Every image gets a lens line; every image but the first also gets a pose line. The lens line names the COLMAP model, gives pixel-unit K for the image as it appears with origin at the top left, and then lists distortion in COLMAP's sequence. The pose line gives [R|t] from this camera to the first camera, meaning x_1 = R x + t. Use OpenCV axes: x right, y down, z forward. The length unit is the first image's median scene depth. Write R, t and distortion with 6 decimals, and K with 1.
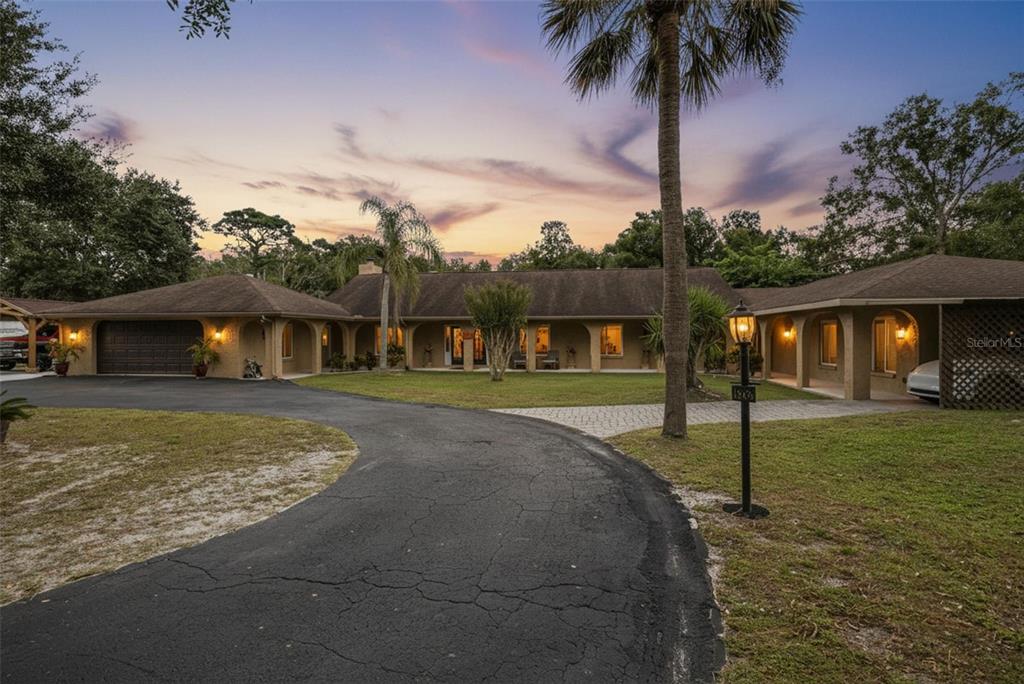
lens RADIAL K [[473.5, 0, 512.0], [0, 473.5, 342.0], [0, 0, 1]] dist [0.000374, -0.000140]
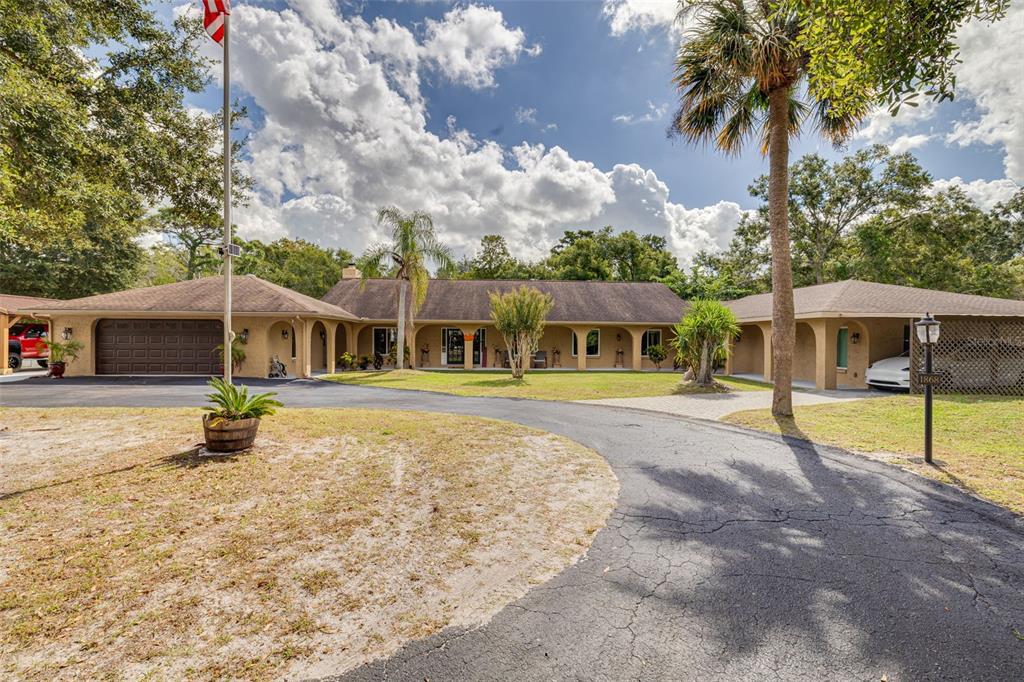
lens RADIAL K [[433.3, 0, 512.0], [0, 433.3, 341.0], [0, 0, 1]] dist [-0.002082, -0.000159]
pose [[0.982677, 0.007256, 0.185186, -0.199269], [-0.005755, 0.999946, -0.008641, 0.002186], [-0.185239, 0.007426, 0.982665, -0.010089]]
